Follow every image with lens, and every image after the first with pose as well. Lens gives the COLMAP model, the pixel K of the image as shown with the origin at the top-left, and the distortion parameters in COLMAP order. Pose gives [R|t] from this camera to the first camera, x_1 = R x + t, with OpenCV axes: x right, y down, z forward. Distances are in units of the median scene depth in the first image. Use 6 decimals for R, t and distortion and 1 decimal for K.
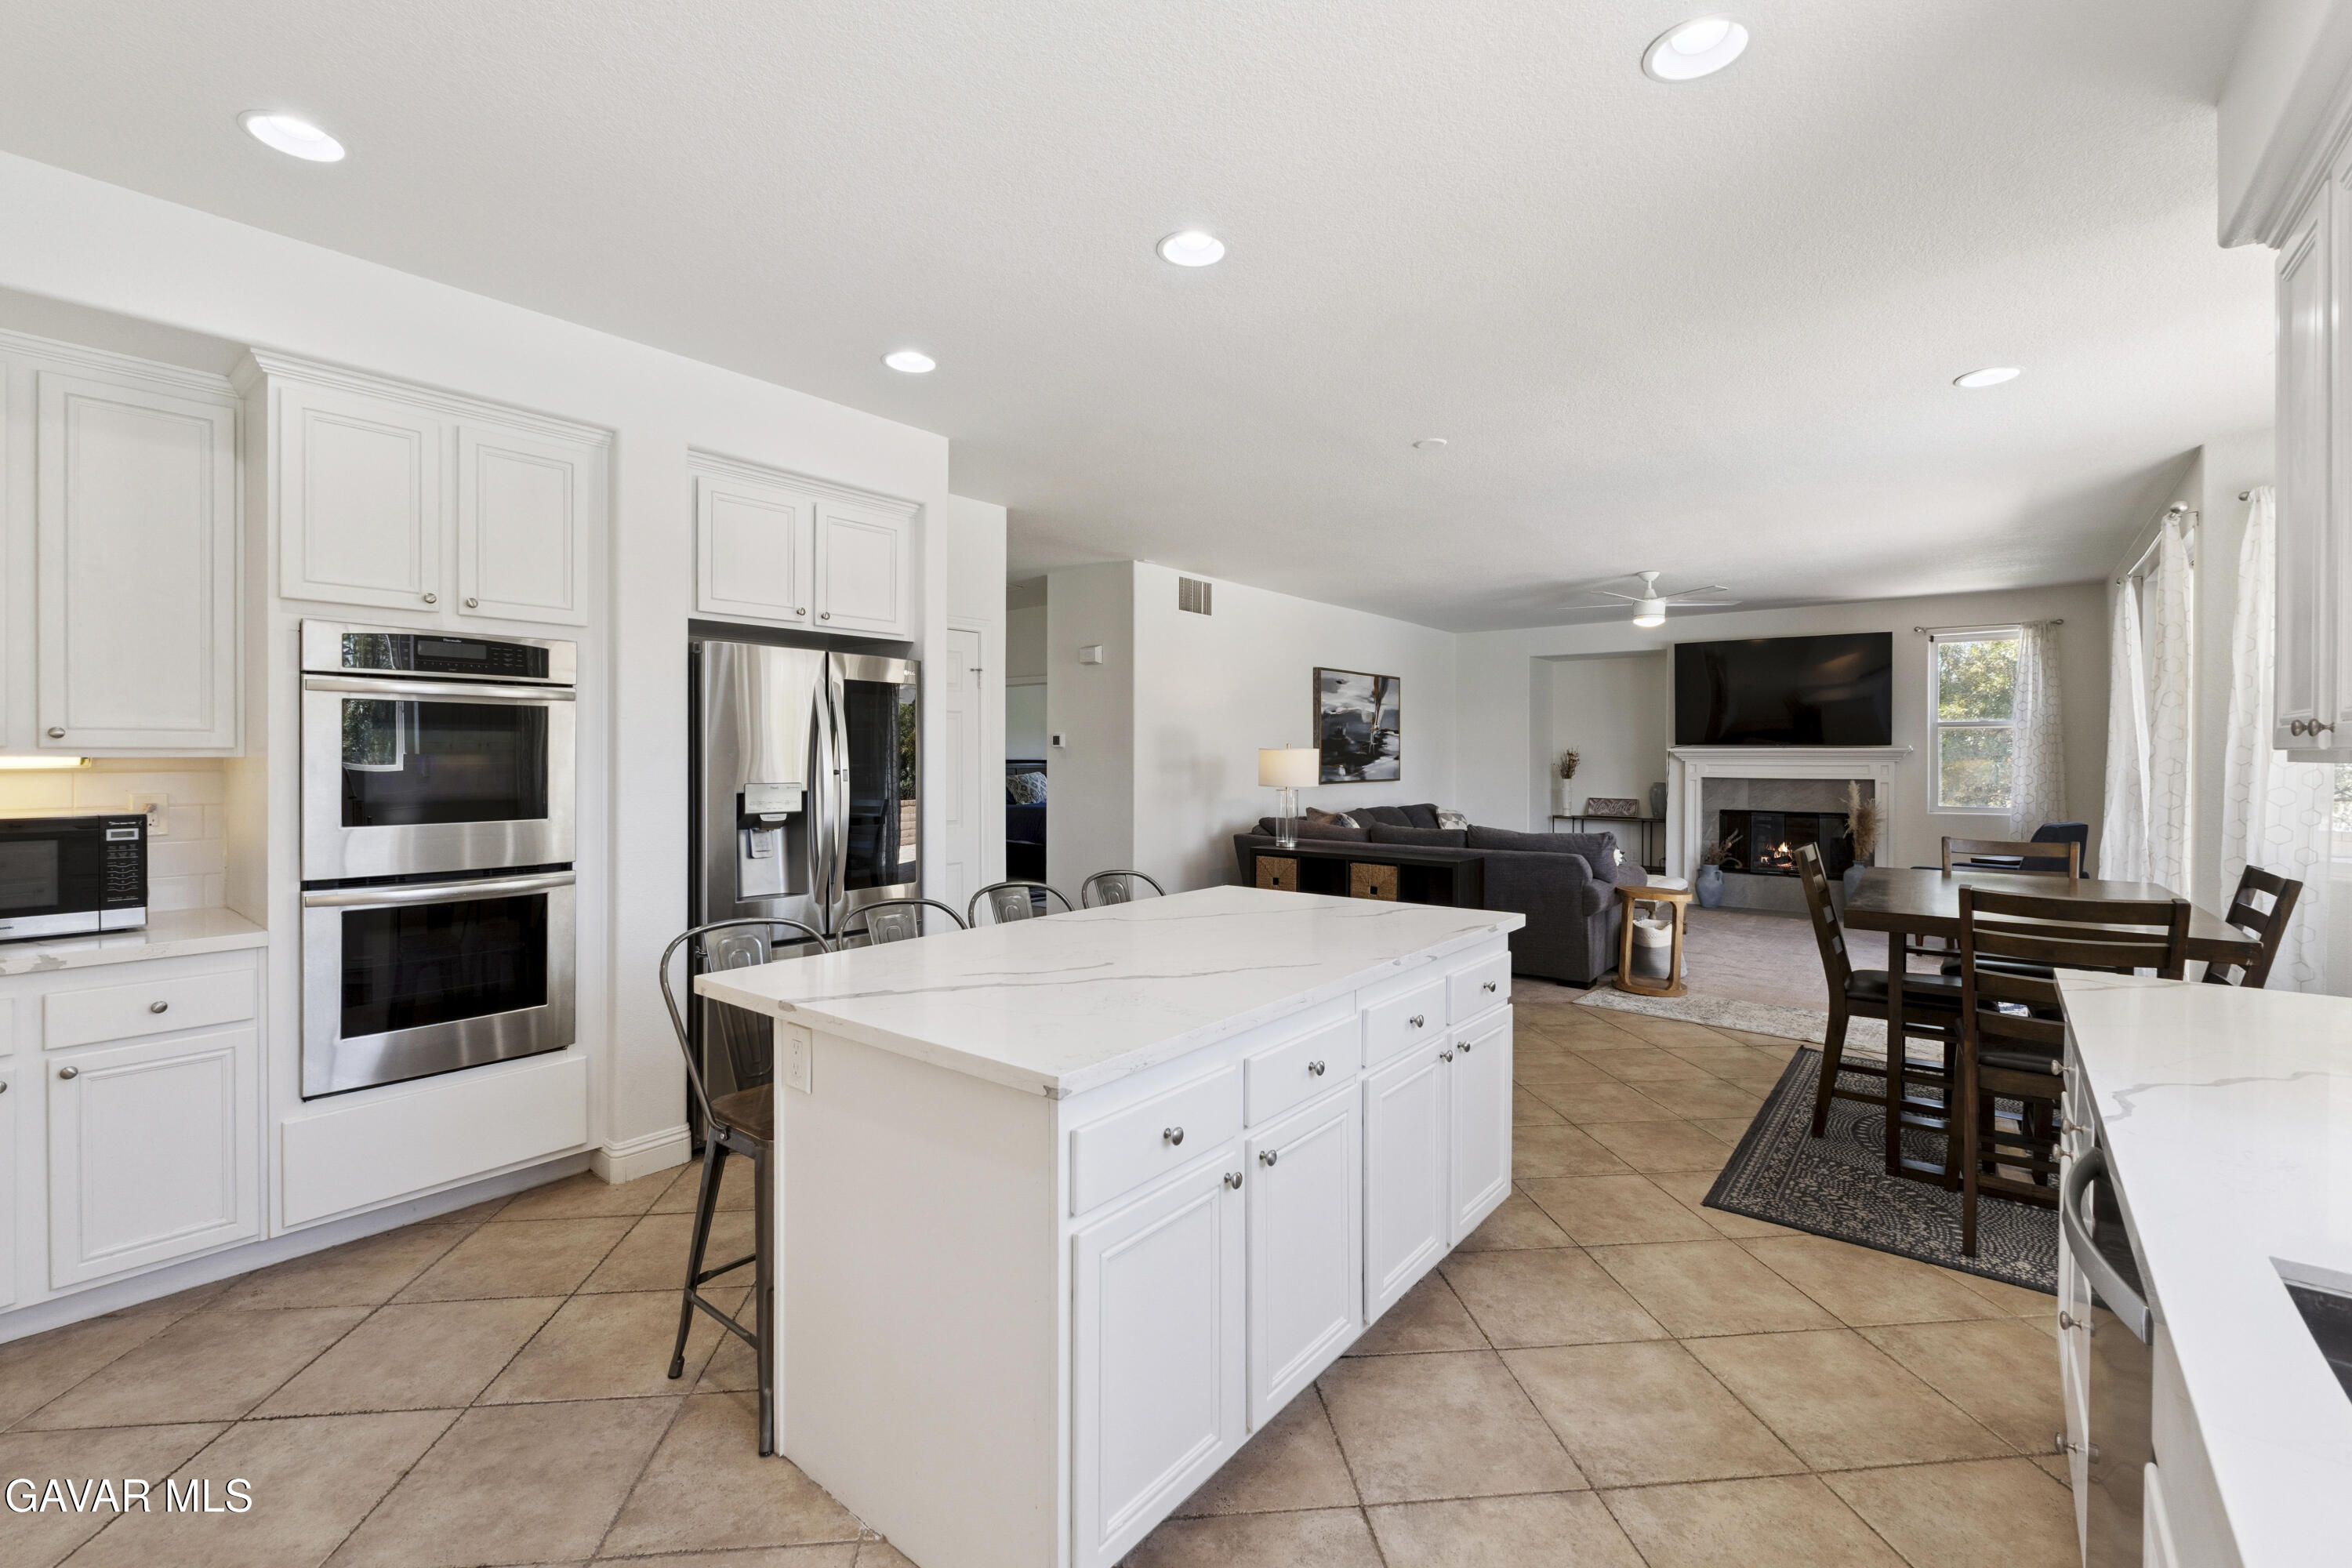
lens RADIAL K [[1011.4, 0, 1180.0], [0, 1011.4, 757.6], [0, 0, 1]] dist [-0.008865, -0.000287]
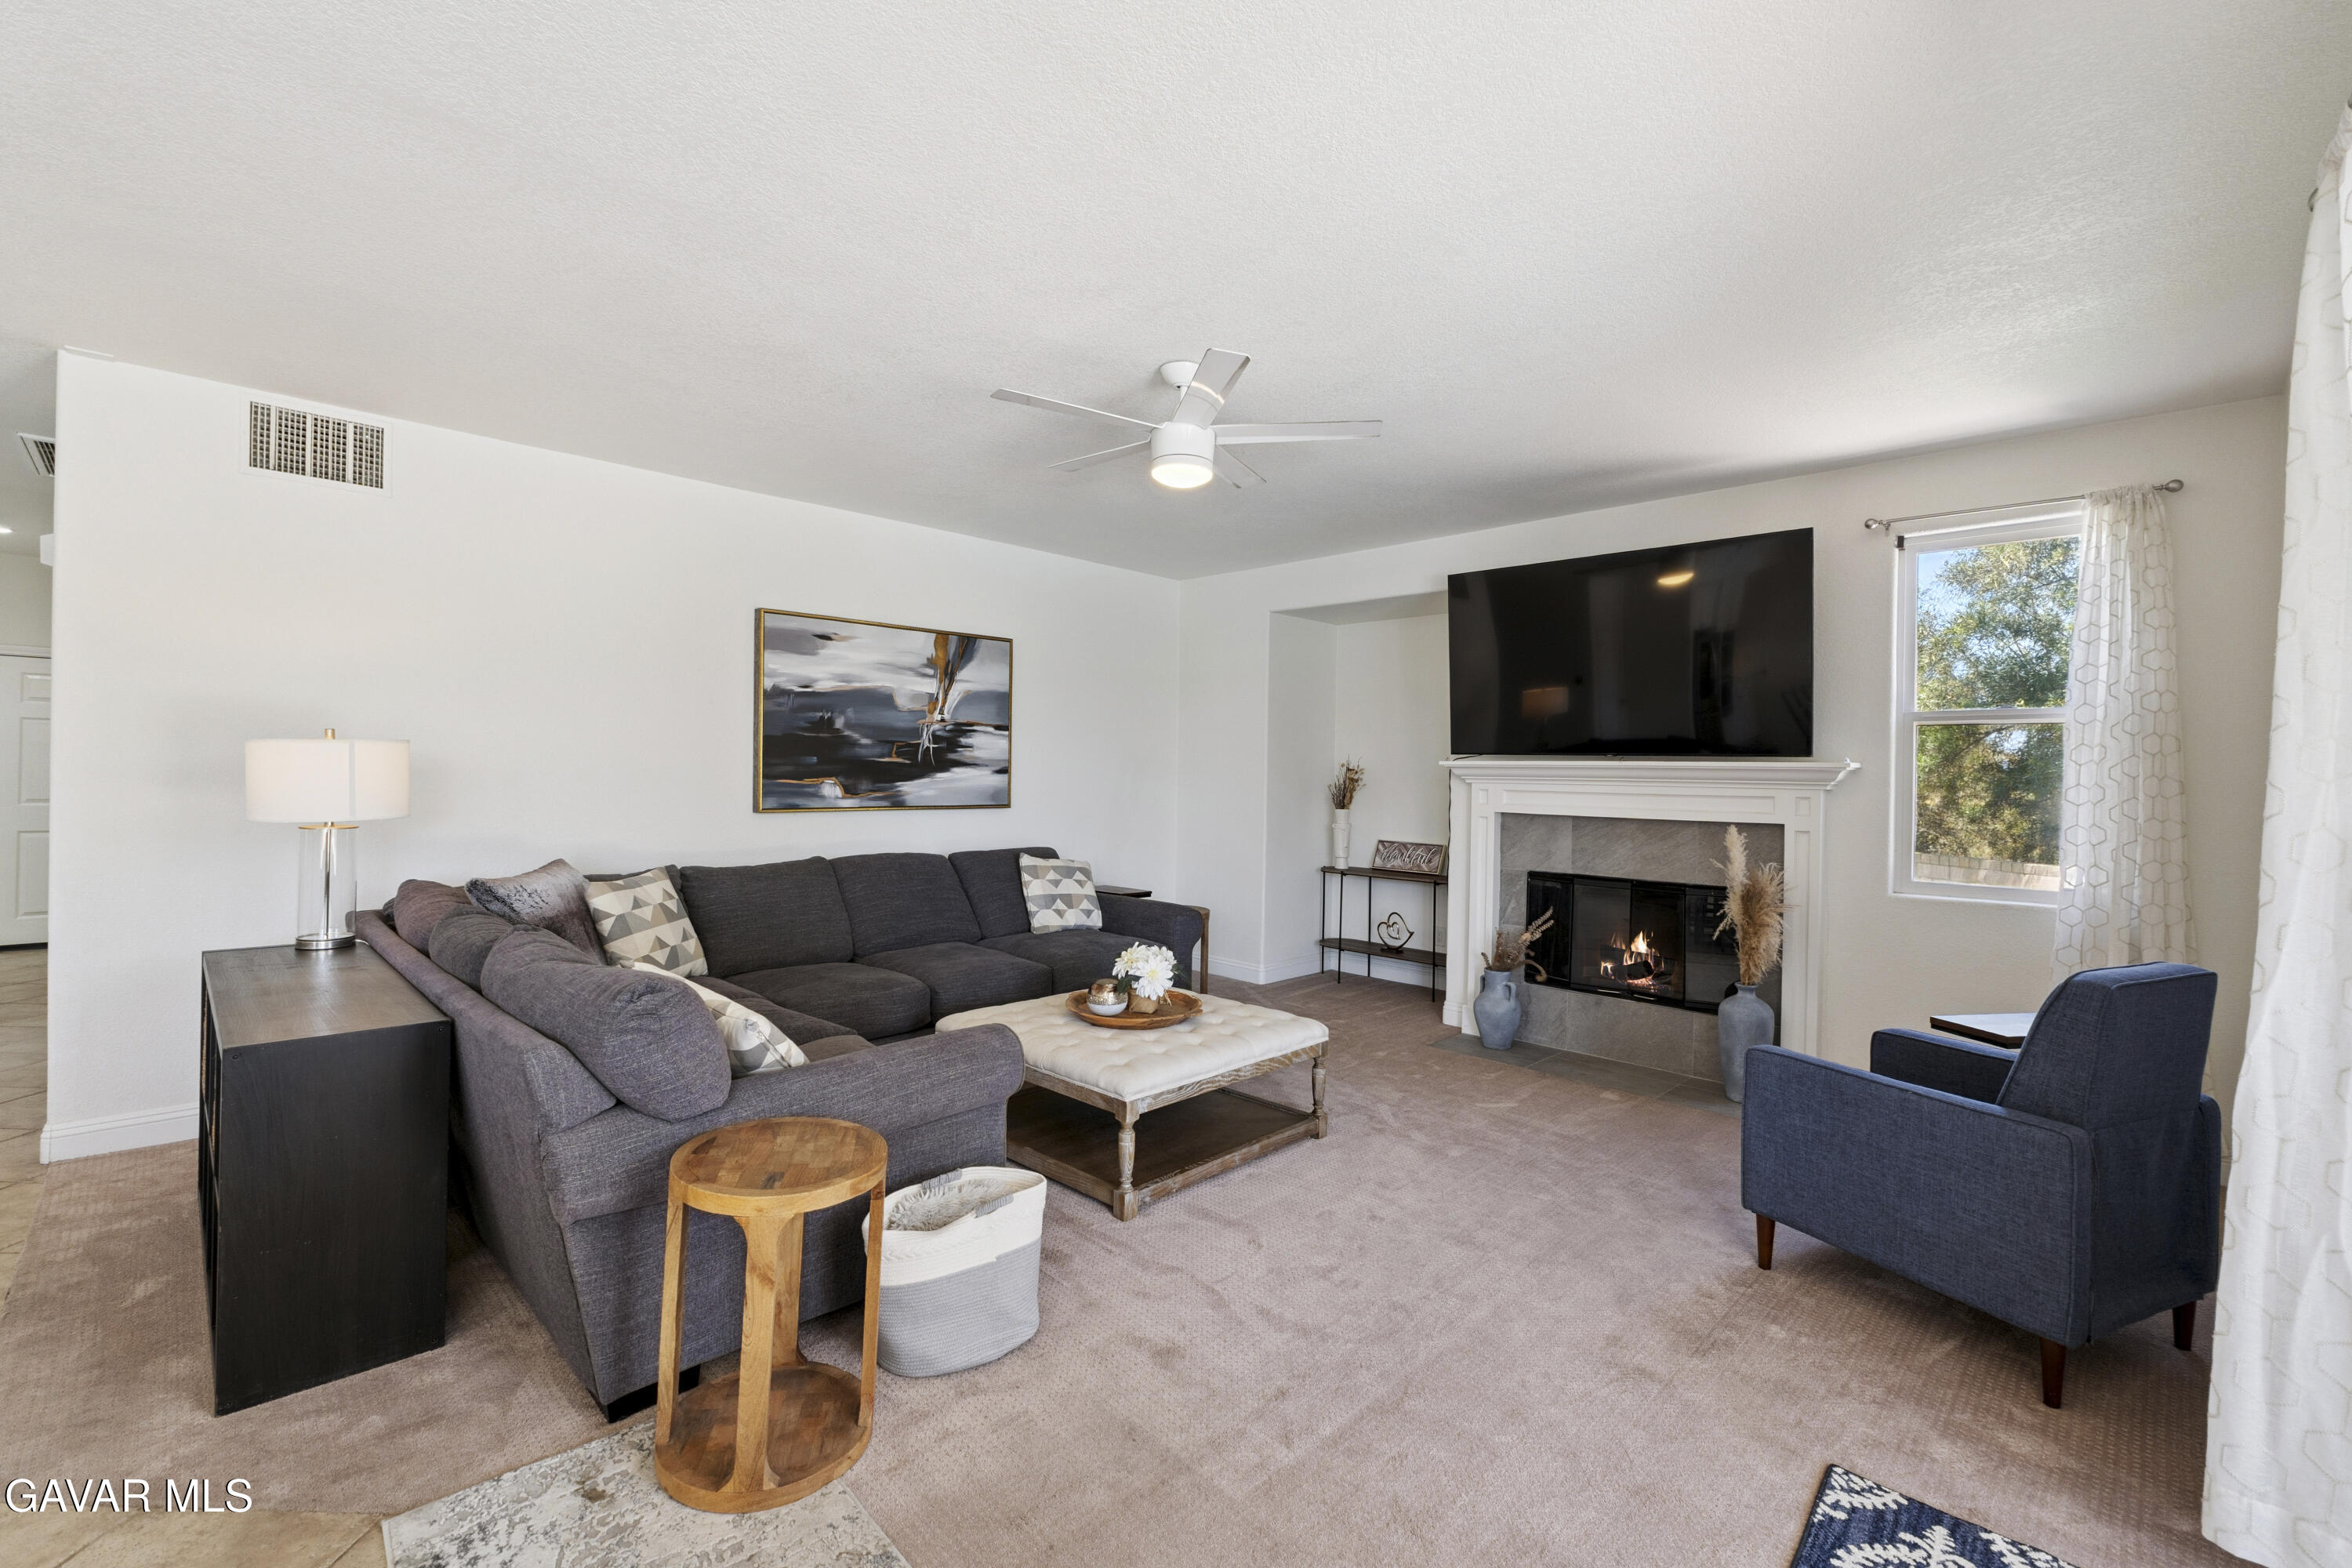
lens RADIAL K [[1028.9, 0, 1173.0], [0, 1028.9, 773.8], [0, 0, 1]] dist [-0.003384, 0.000011]
pose [[0.994140, 0.014931, -0.107068, 0.415051], [-0.015231, 0.999882, -0.001983, 0.002038], [0.107026, 0.003602, 0.994250, 0.427152]]
